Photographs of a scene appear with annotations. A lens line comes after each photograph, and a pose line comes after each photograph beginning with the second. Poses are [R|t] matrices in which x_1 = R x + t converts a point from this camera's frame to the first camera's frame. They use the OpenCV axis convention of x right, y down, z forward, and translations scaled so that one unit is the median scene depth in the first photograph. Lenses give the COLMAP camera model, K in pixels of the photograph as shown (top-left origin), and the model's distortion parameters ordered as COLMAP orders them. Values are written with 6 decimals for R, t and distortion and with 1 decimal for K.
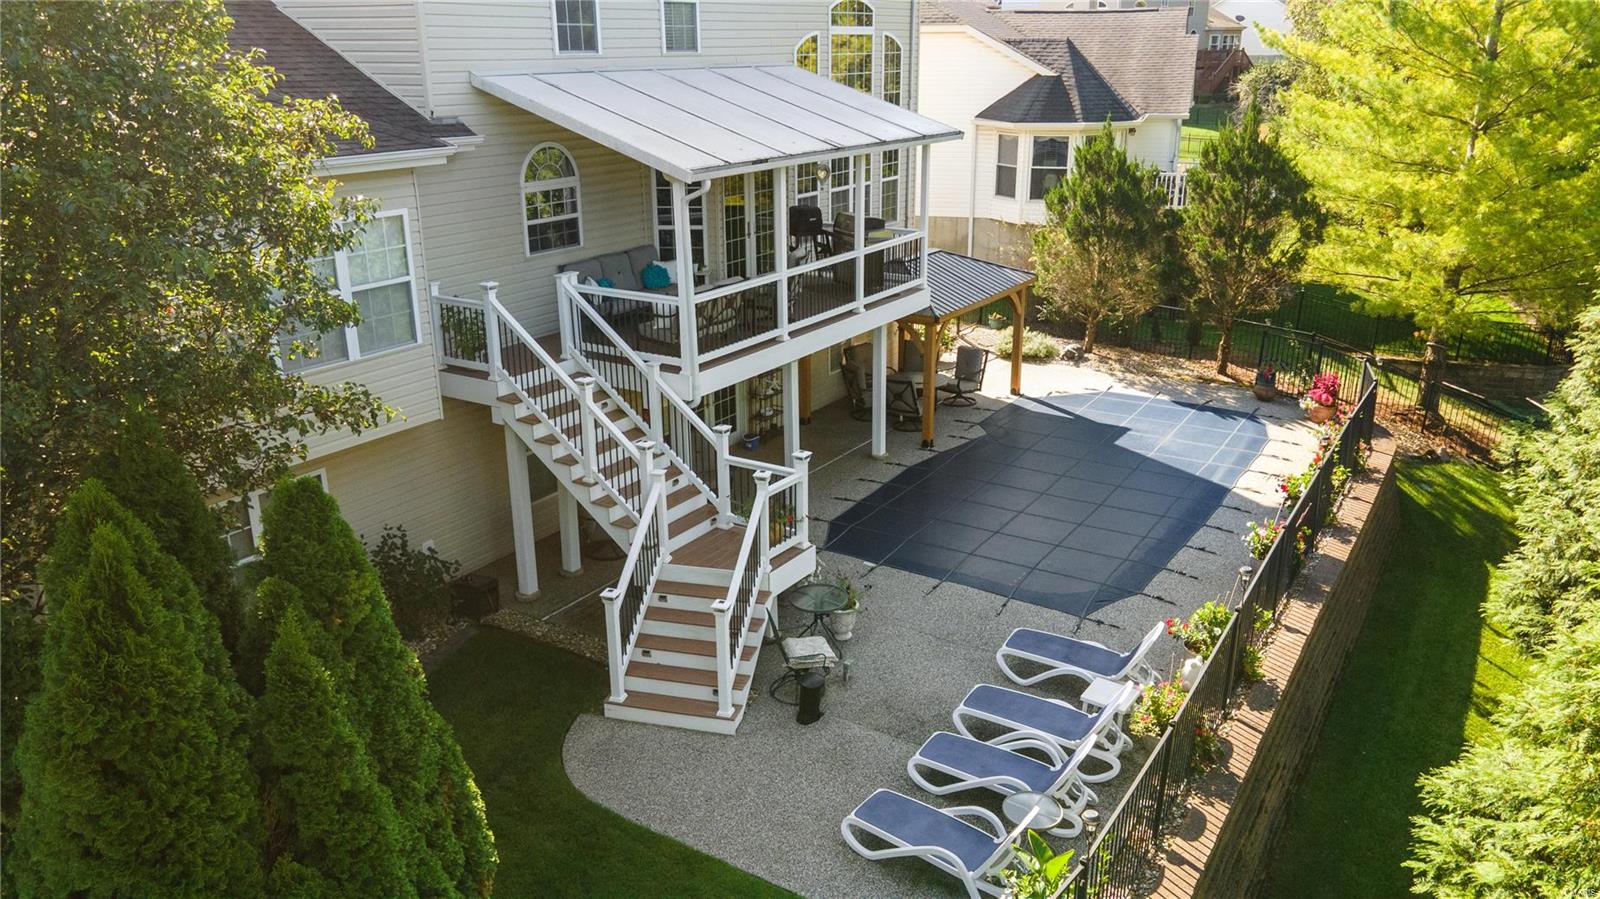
lens RADIAL K [[1154.6, 0, 800.0], [0, 1154.6, 449.5], [0, 0, 1]] dist [0.003435, 0.001533]
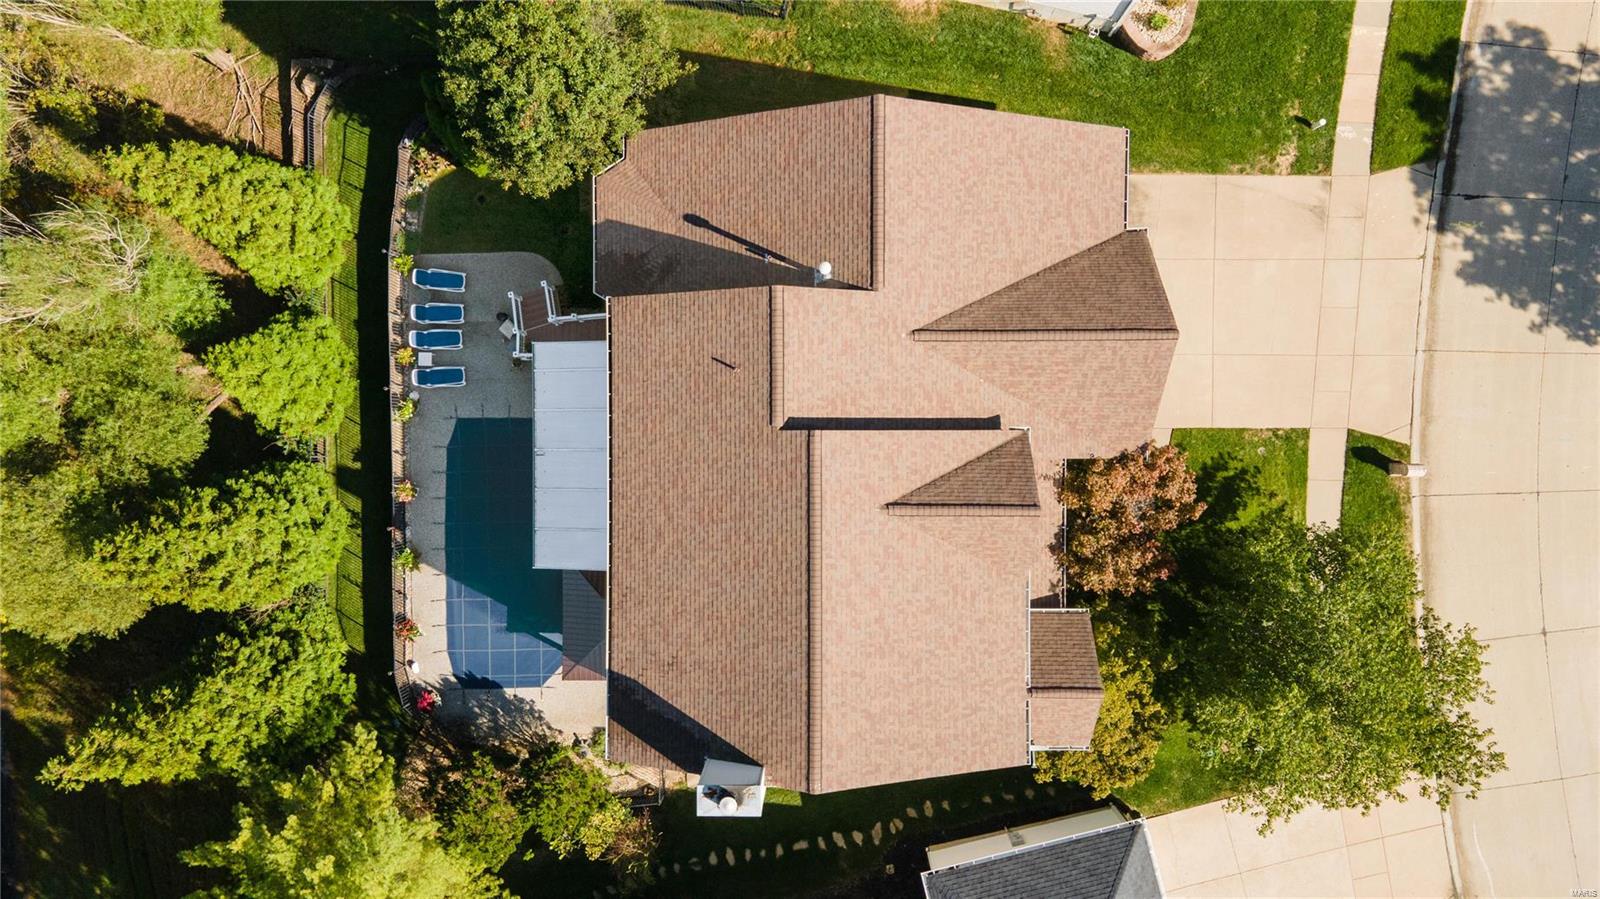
lens RADIAL K [[1154.6, 0, 800.0], [0, 1154.6, 449.5], [0, 0, 1]] dist [0.003435, 0.001533]
pose [[-0.834913, 0.547349, 0.057708, -0.429031], [-0.136307, -0.307217, 0.941827, -1.907378], [0.533237, 0.778477, 0.331107, 0.385852]]
